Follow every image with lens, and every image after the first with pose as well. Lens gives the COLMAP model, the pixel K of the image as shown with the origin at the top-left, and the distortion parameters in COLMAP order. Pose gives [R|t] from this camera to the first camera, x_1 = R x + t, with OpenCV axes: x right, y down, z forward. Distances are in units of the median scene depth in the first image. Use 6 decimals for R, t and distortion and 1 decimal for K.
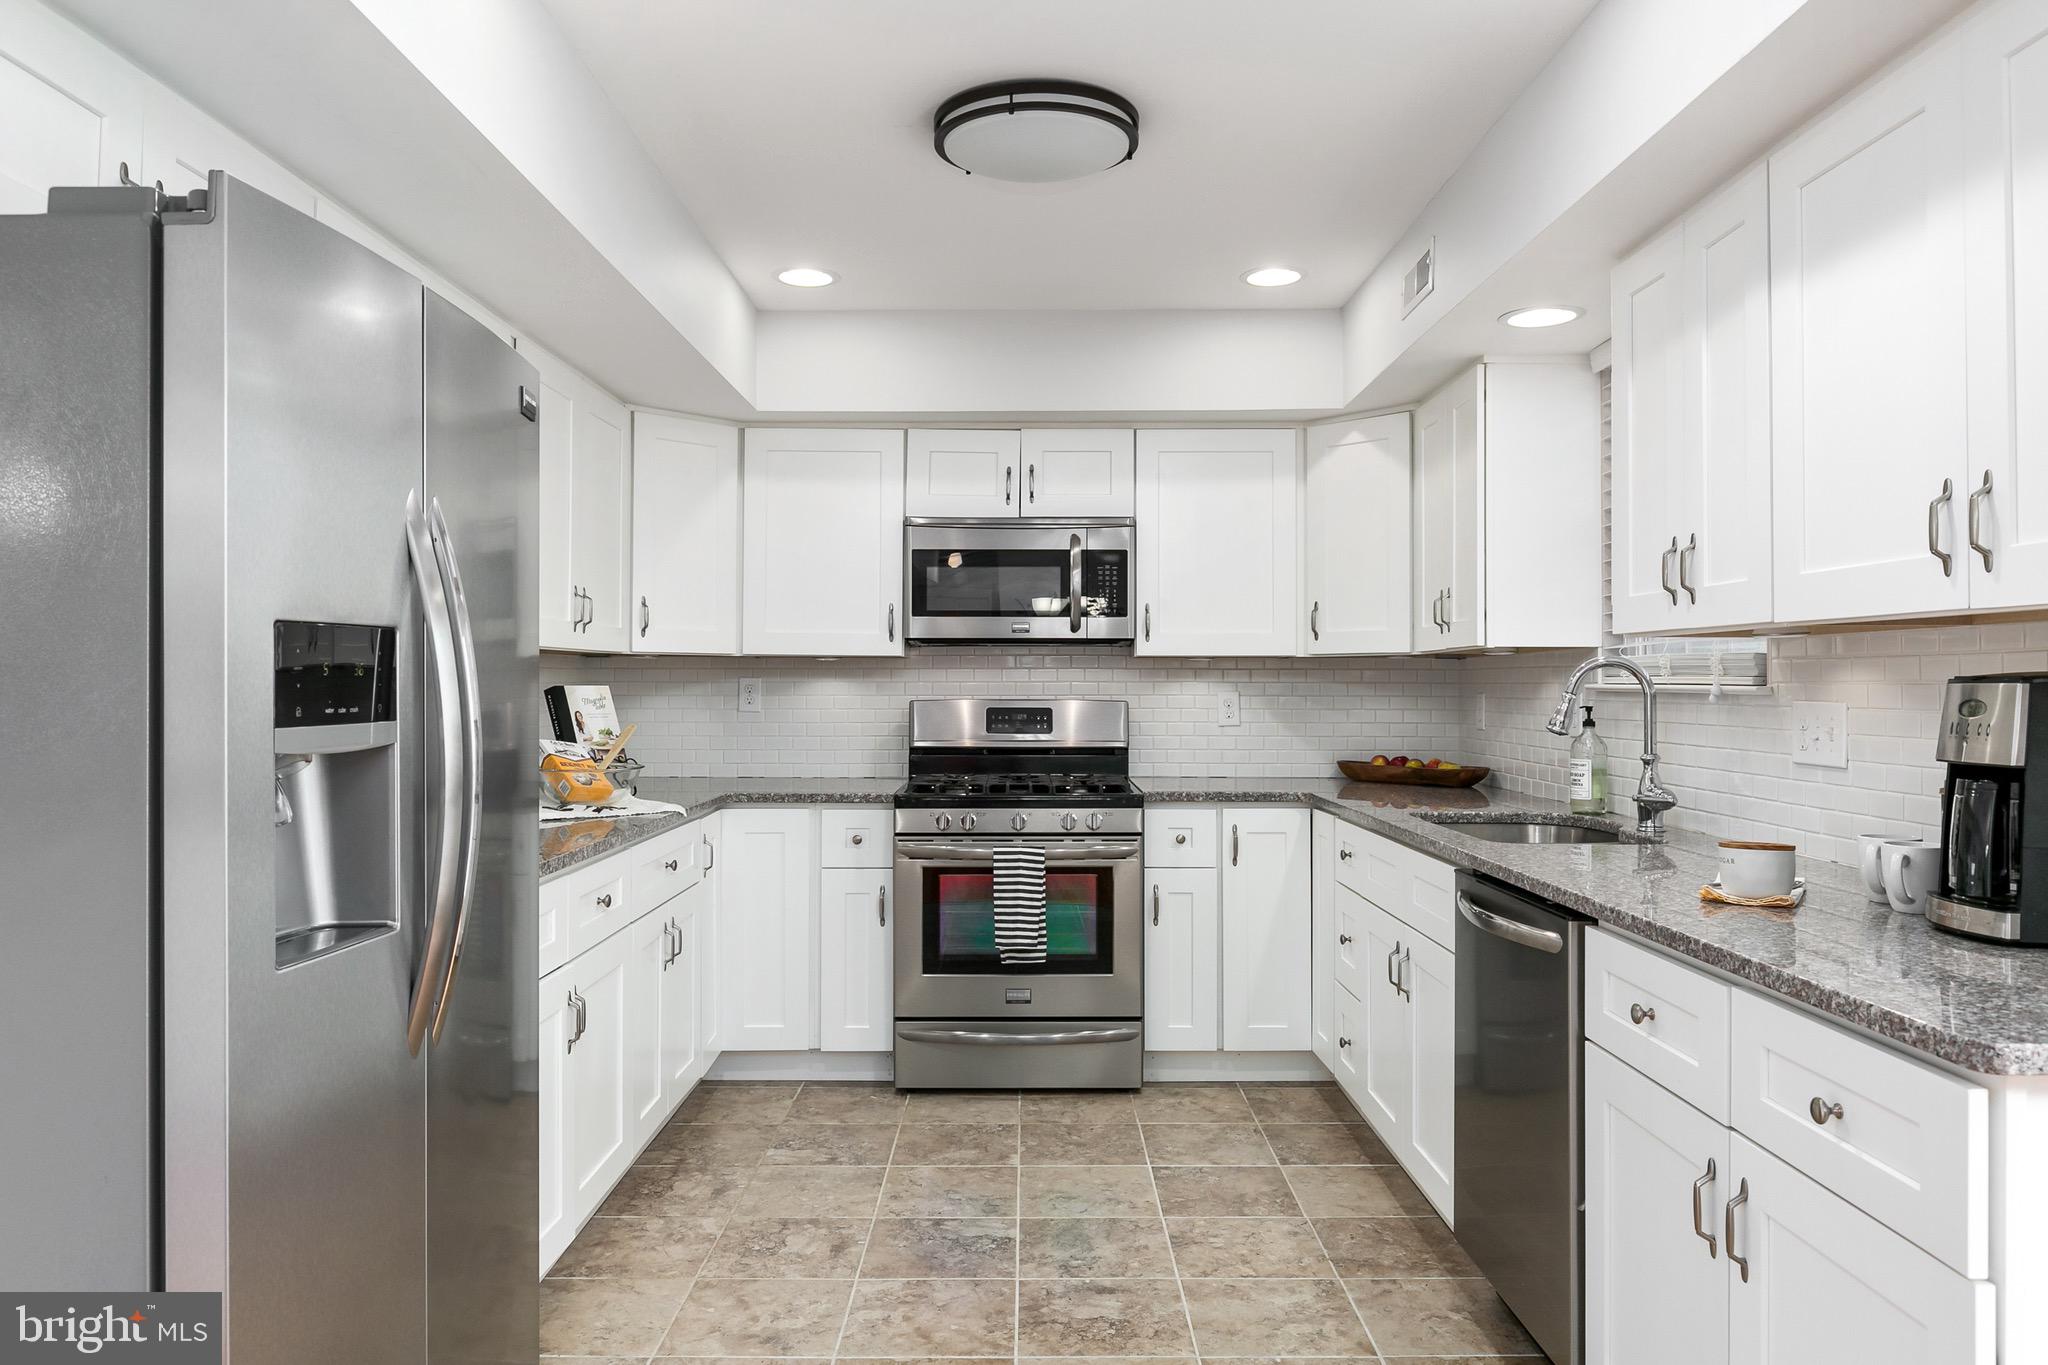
lens RADIAL K [[1346.0, 0, 1051.1], [0, 1346.0, 665.2], [0, 0, 1]] dist [-0.007034, -0.006688]
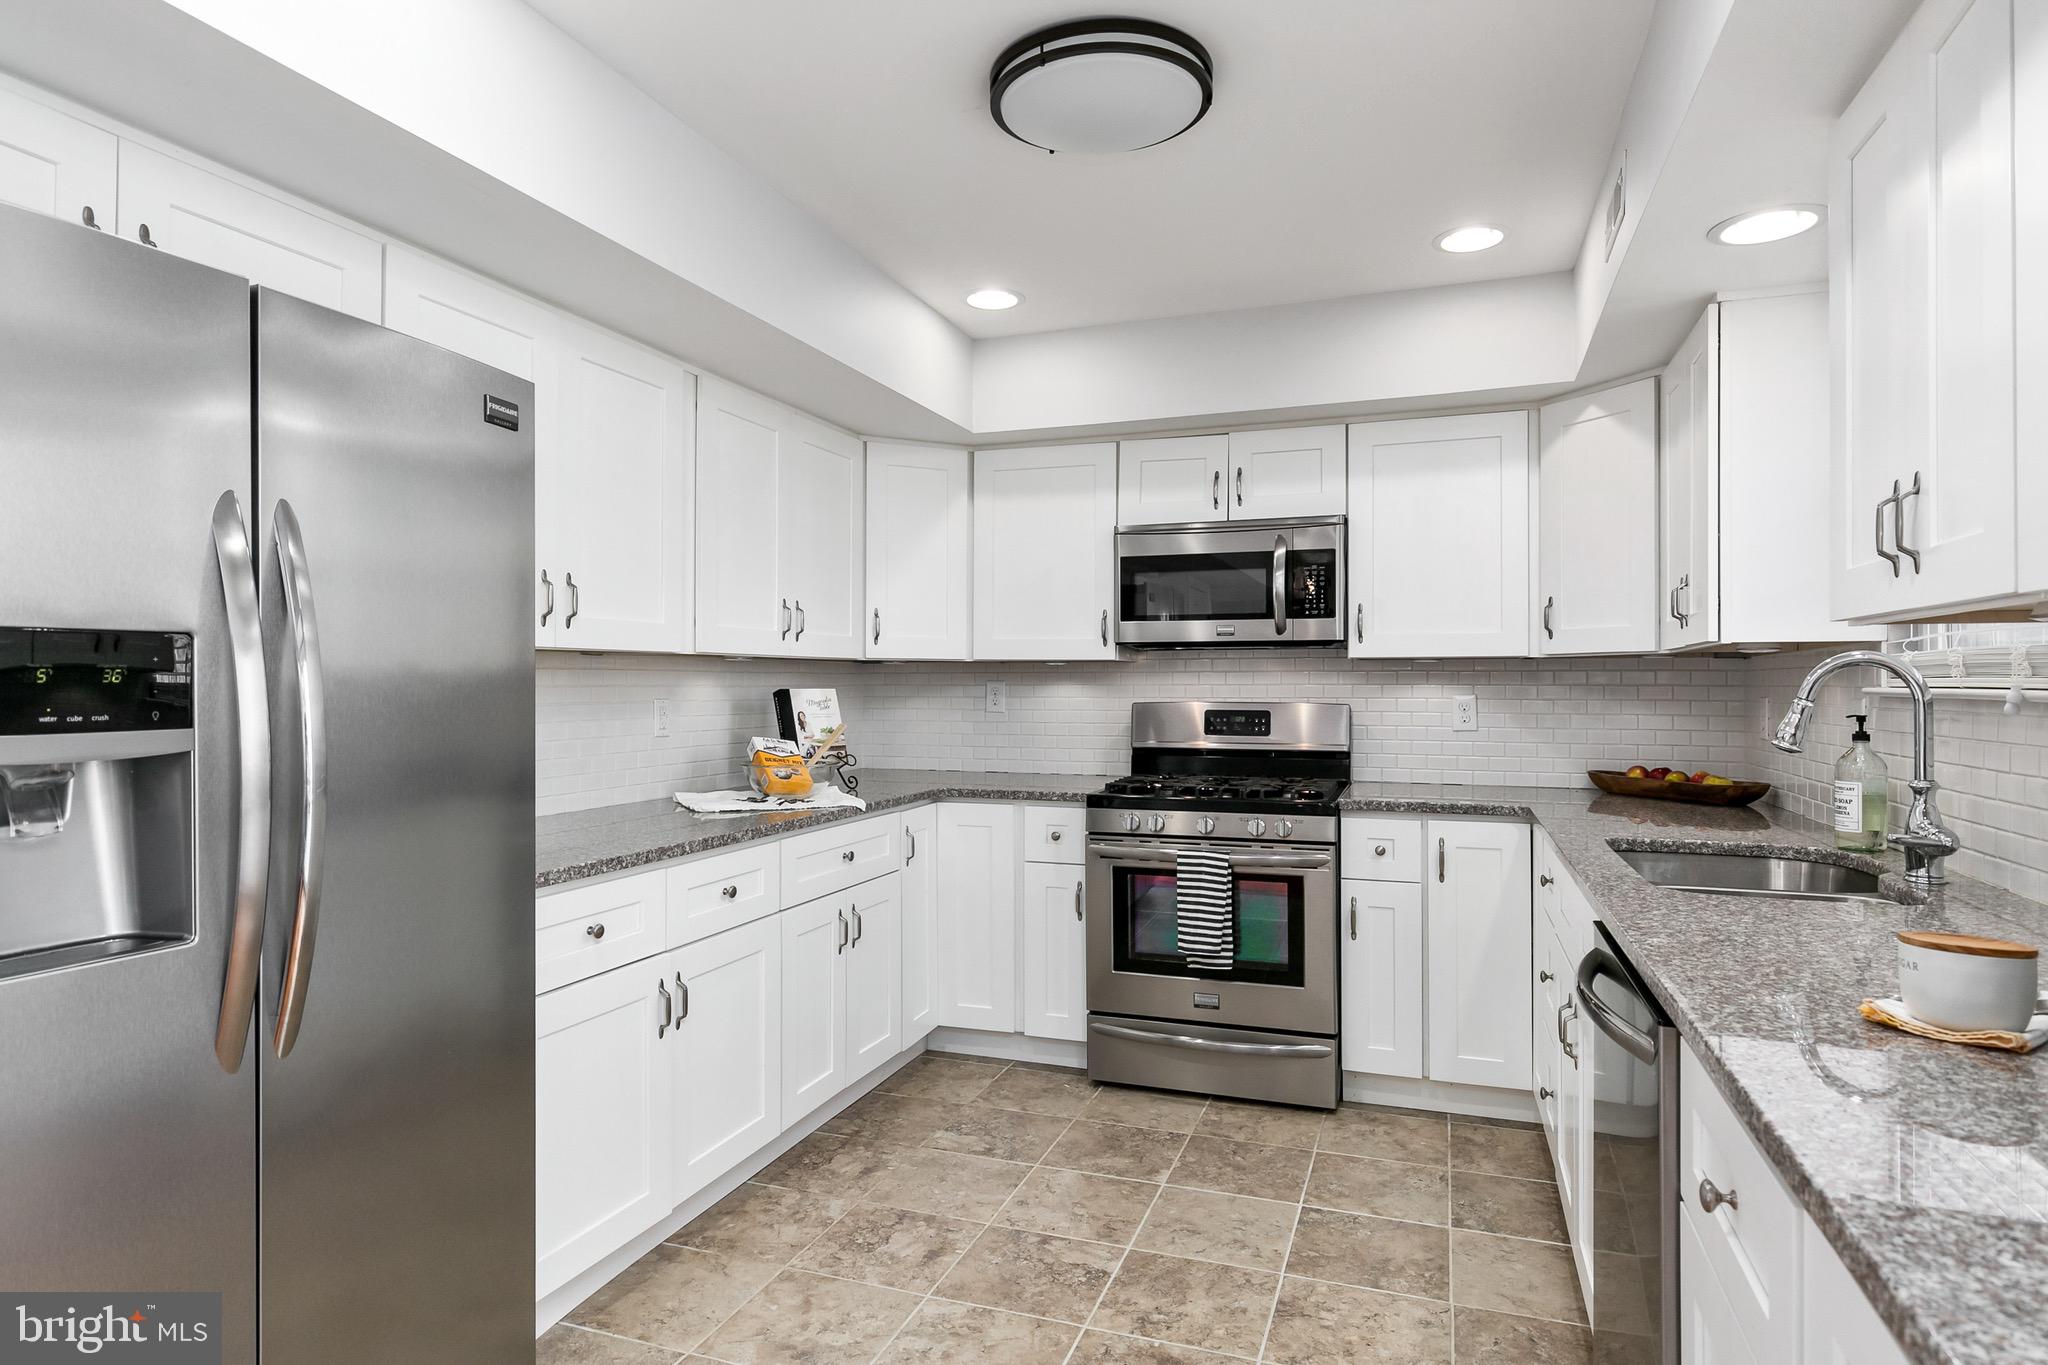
lens RADIAL K [[1133.0, 0, 1047.2], [0, 1133.0, 676.1], [0, 0, 1]] dist [0.007641, -0.004062]
pose [[0.940455, -0.003377, -0.339902, 0.160456], [0.005358, 0.999974, 0.004889, 0.001243], [0.339877, -0.006419, 0.940448, 0.185168]]
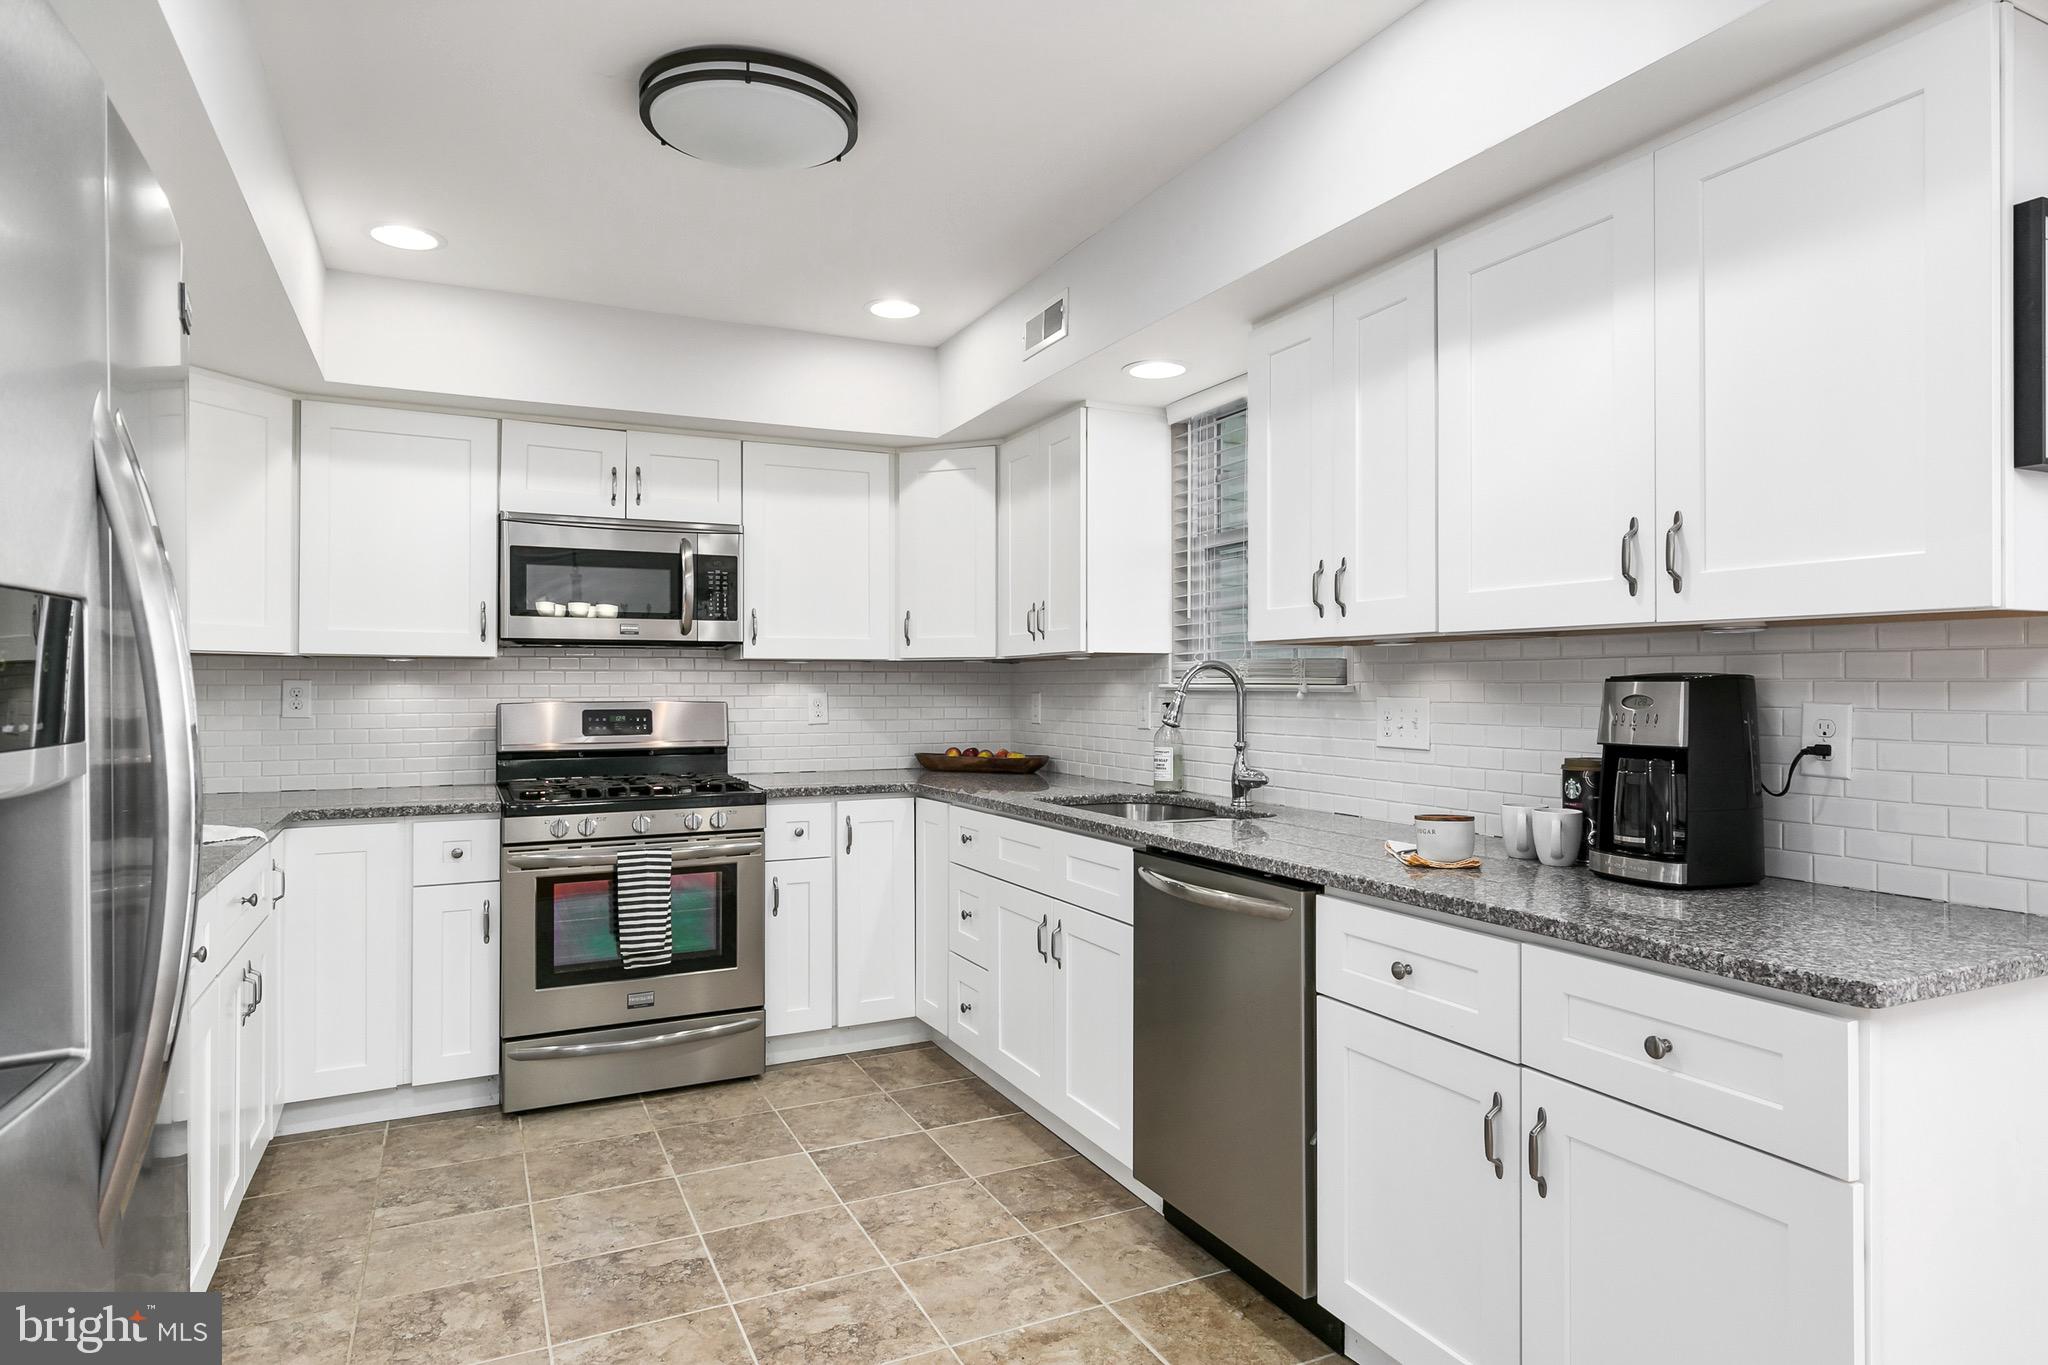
lens RADIAL K [[1133.0, 0, 1027.8], [0, 1133.0, 678.0], [0, 0, 1]] dist [0.007641, -0.004062]
pose [[0.904872, 0.000116, 0.425684, -0.130608], [-0.003029, 0.999976, 0.006168, 0.002328], [-0.425673, -0.006871, 0.904851, 0.129351]]
